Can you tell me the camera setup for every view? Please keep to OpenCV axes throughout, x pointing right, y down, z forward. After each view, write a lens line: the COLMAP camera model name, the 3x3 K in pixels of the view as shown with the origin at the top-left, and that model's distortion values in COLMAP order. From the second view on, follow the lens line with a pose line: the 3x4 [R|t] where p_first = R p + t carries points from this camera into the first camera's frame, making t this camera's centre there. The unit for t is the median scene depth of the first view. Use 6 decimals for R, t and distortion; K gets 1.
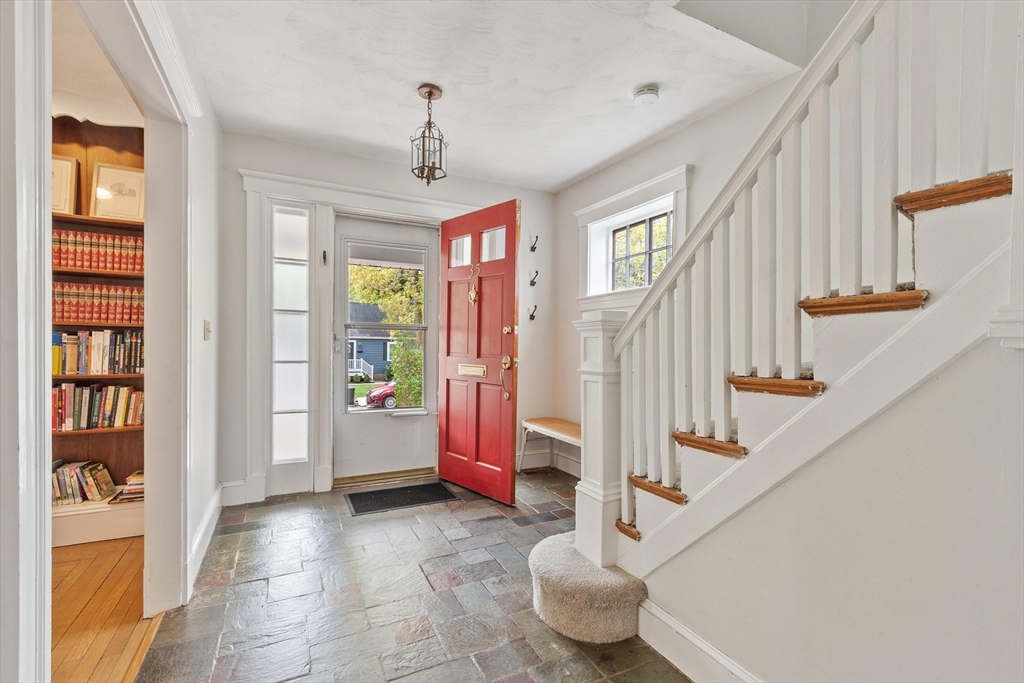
lens RADIAL K [[451.5, 0, 515.6], [0, 451.5, 346.1], [0, 0, 1]] dist [0.003602, -0.000674]
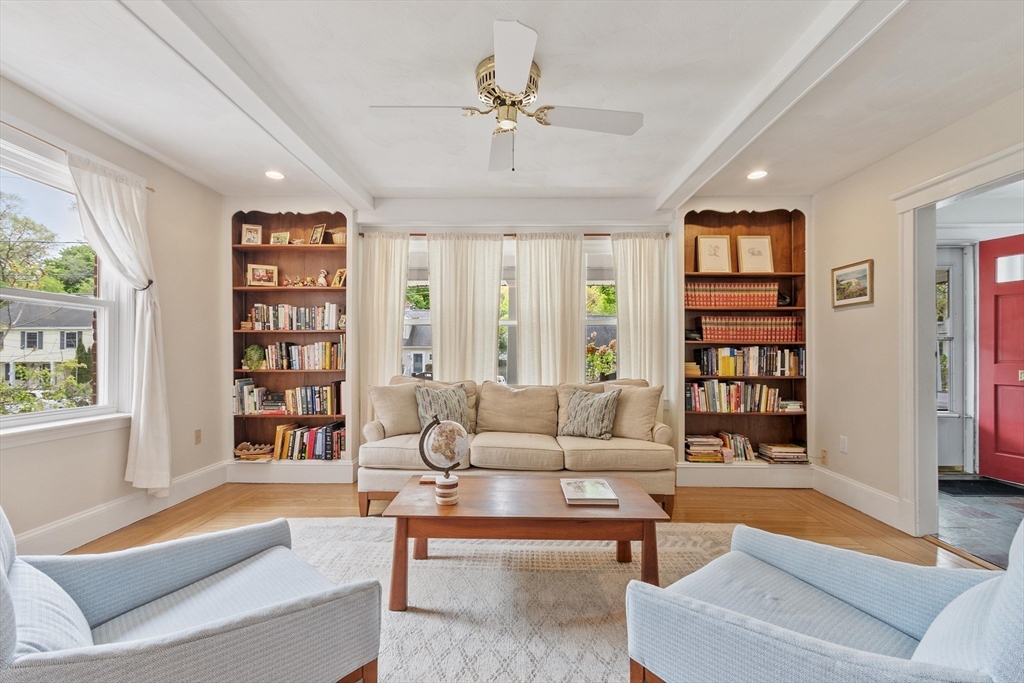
lens RADIAL K [[451.5, 0, 510.0], [0, 451.5, 347.1], [0, 0, 1]] dist [0.003602, -0.000674]
pose [[0.881854, -0.022586, -0.470981, -0.909034], [0.011686, 0.999592, -0.026054, -0.004028], [0.471378, 0.017472, 0.881758, -0.697627]]
